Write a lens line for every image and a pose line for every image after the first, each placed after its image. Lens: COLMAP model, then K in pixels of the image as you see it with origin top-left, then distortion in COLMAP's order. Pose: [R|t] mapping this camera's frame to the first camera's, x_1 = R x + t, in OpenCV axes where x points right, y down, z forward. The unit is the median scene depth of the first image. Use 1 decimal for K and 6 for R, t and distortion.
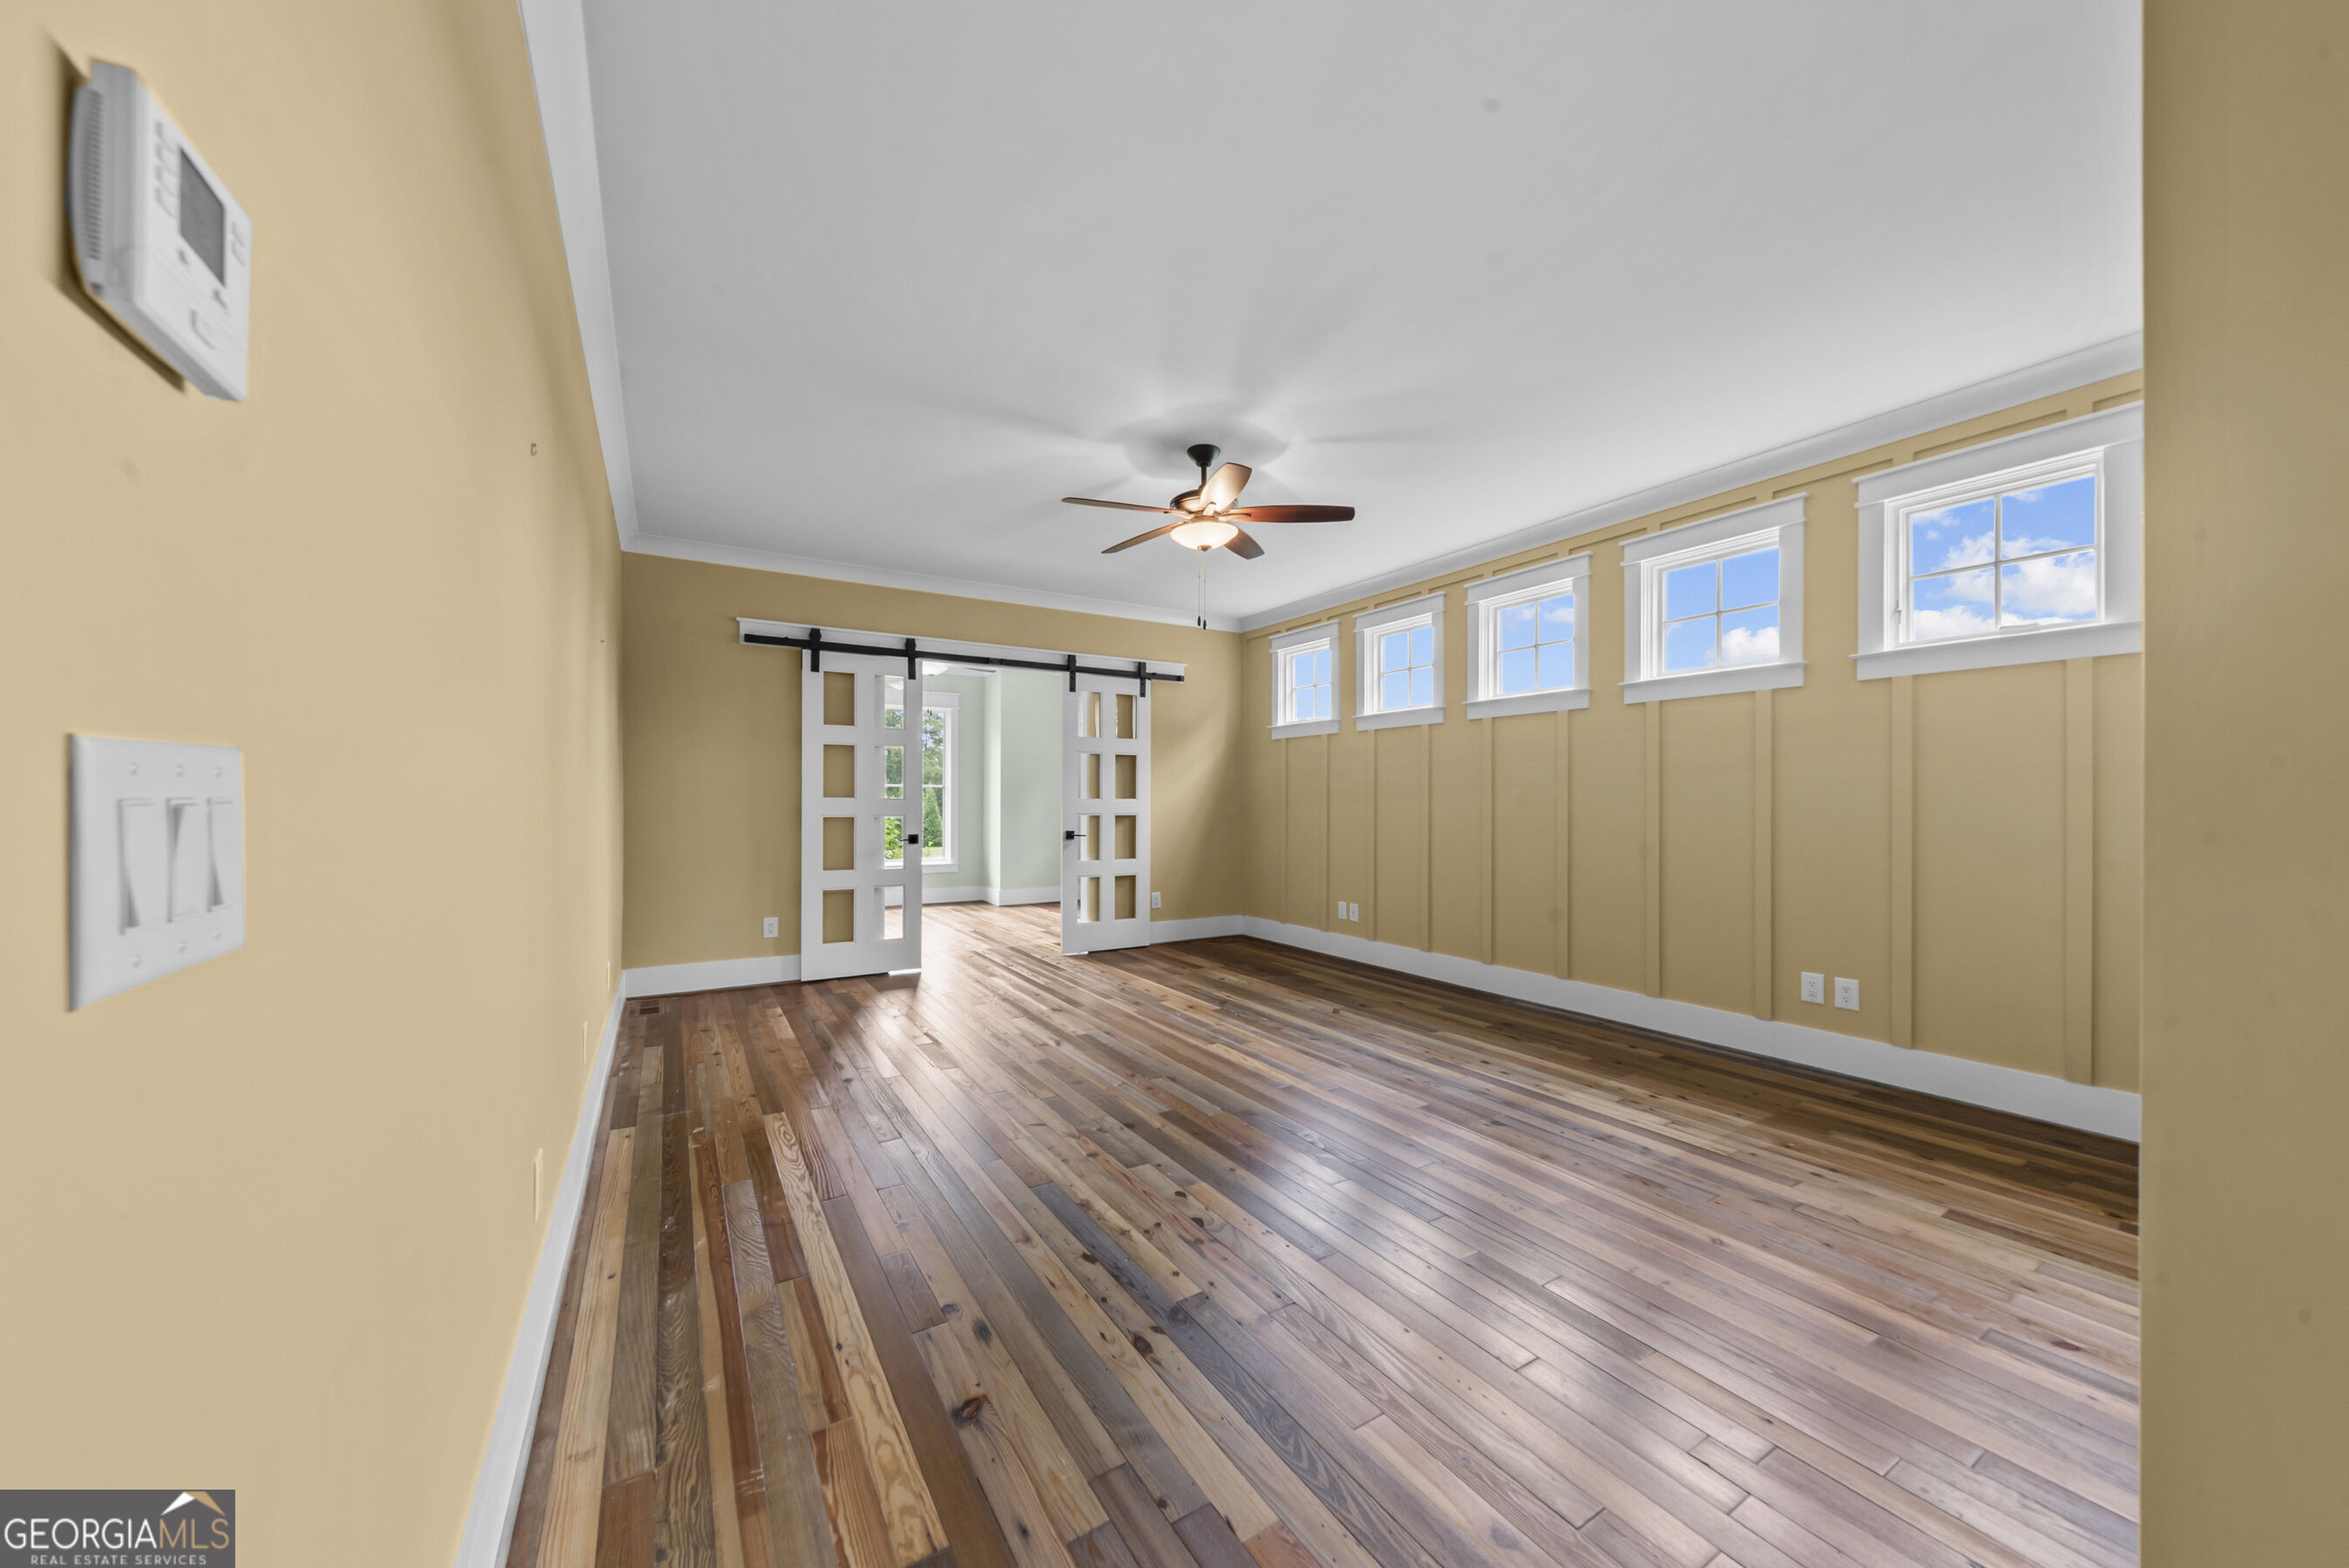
lens RADIAL K [[810.4, 0, 1178.3], [0, 810.4, 797.2], [0, 0, 1]] dist [-0.000177, 0.000017]
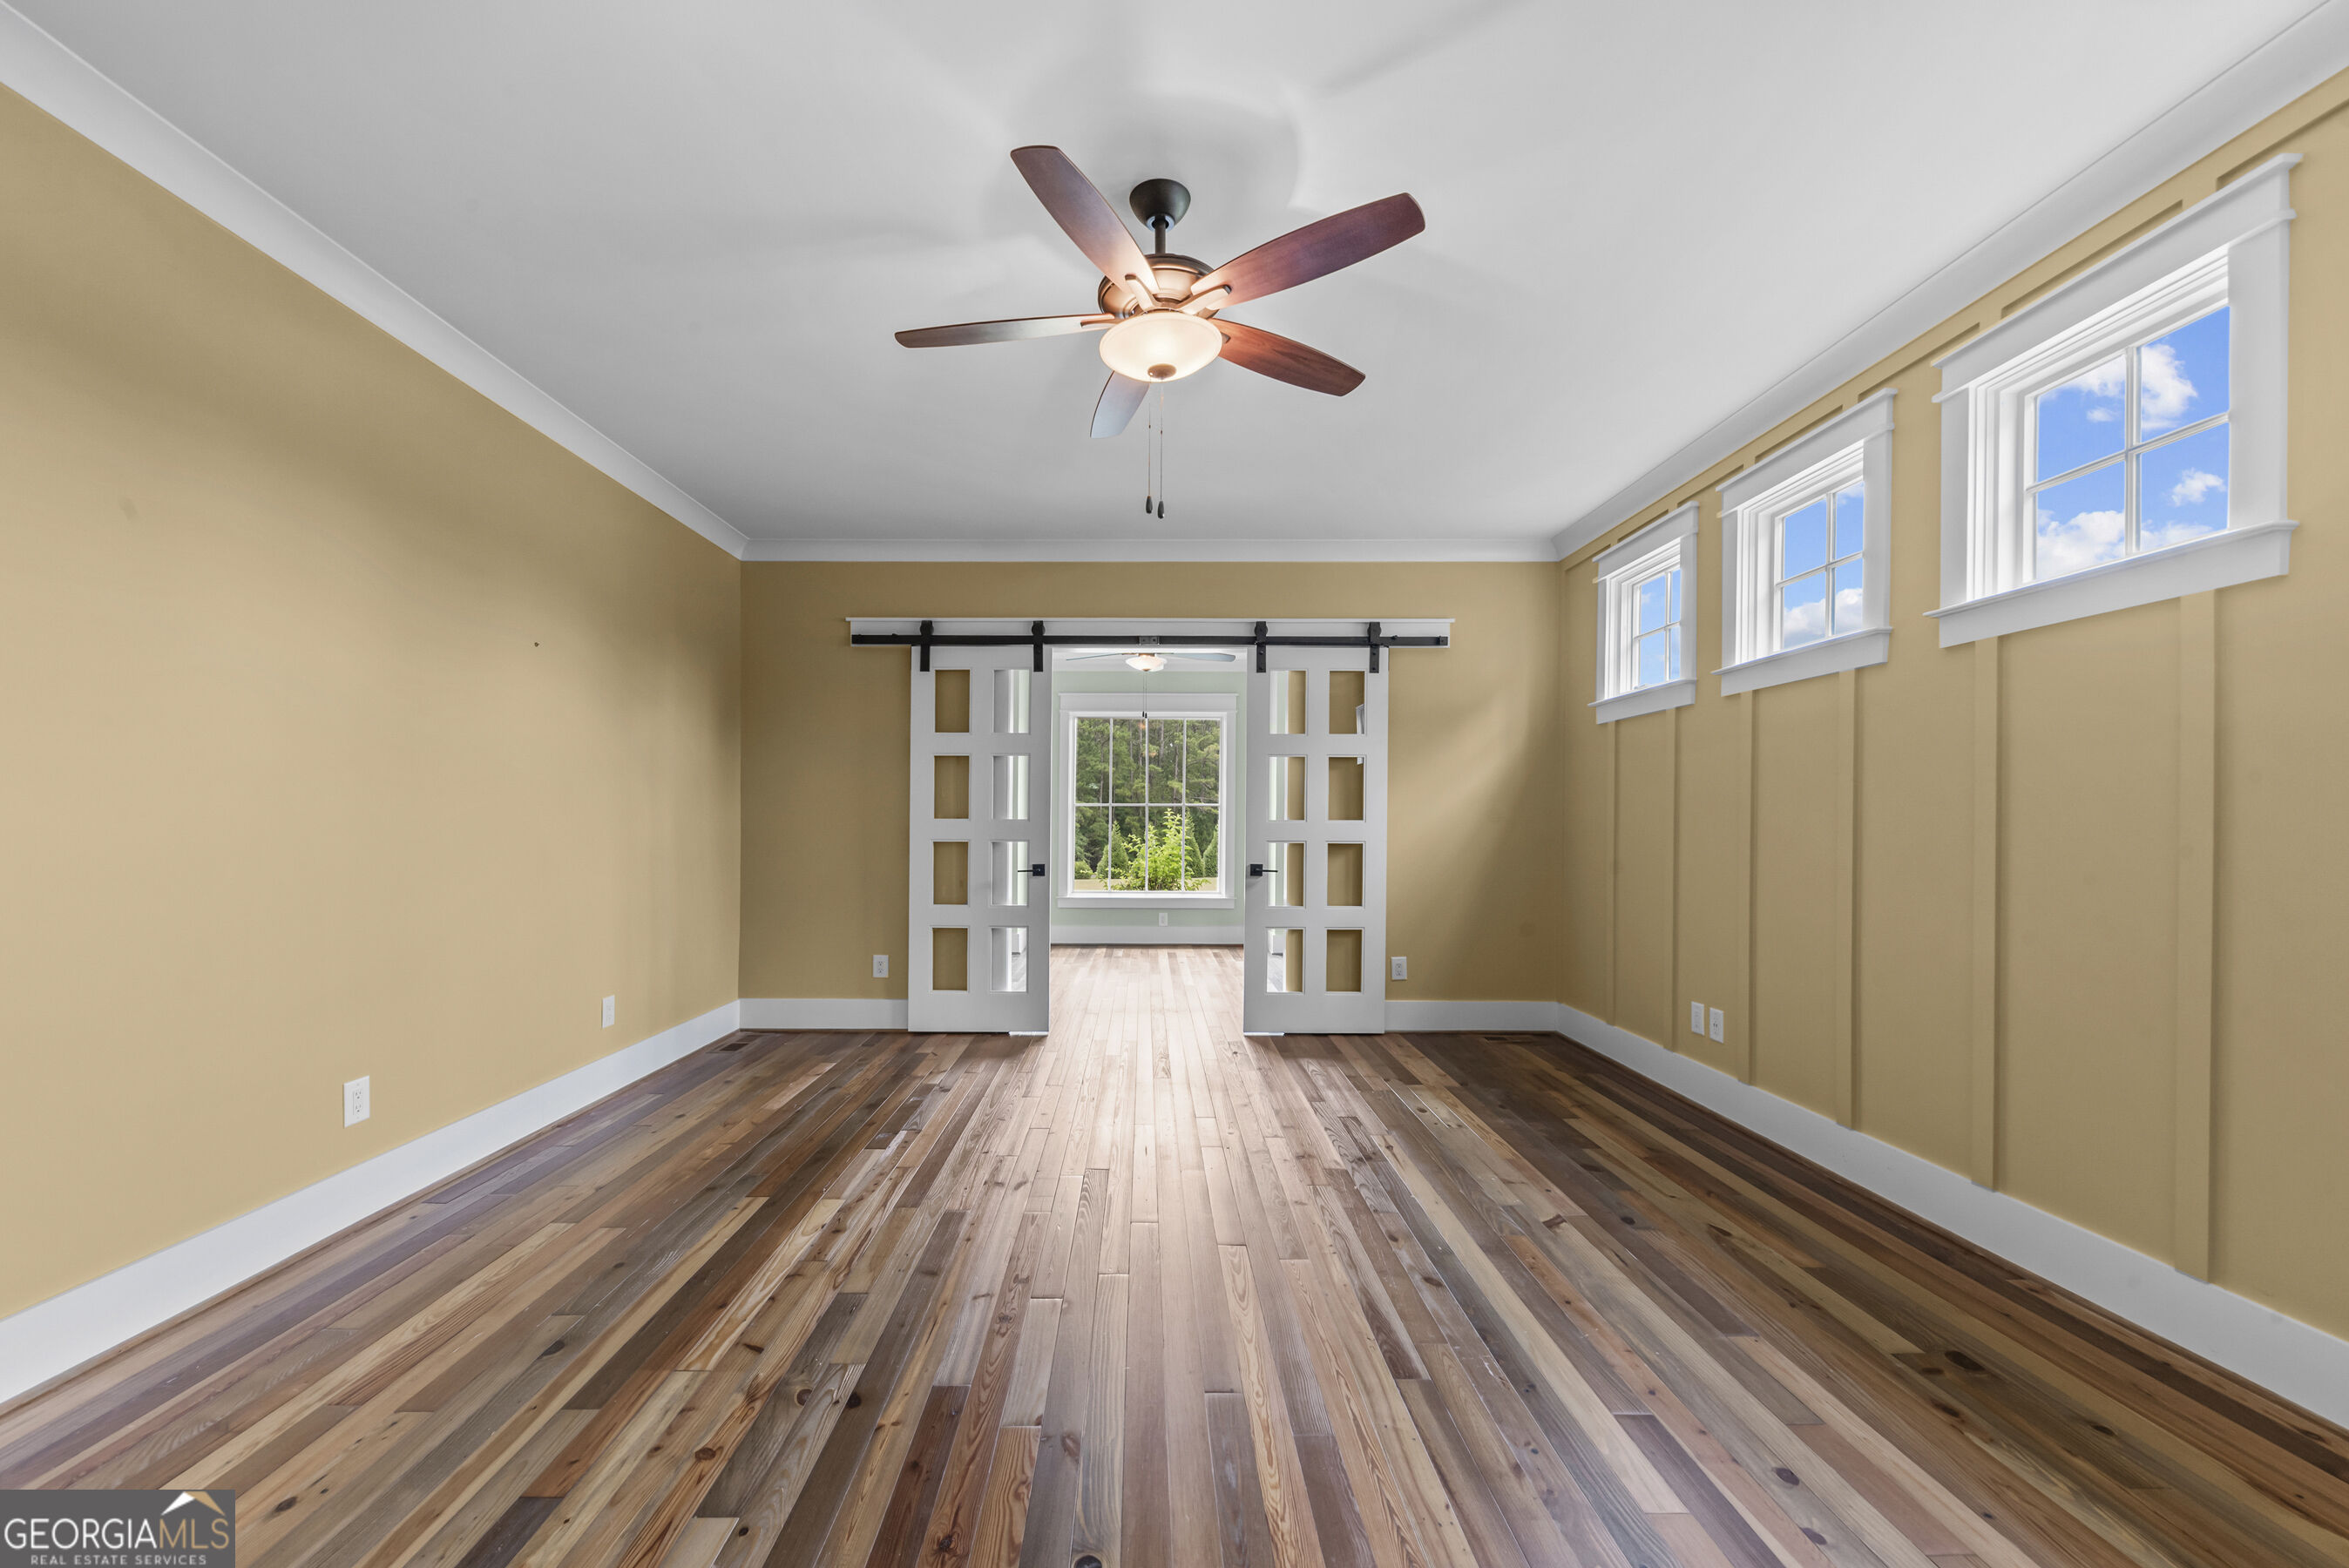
lens RADIAL K [[884.9, 0, 1145.6], [0, 884.9, 824.1], [0, 0, 1]] dist [0.008526, -0.000551]
pose [[0.848179, 0.001613, -0.529707, 0.228672], [0.000666, 0.999991, 0.004111, 0.002493], [0.529709, -0.003840, 0.848171, 0.308519]]
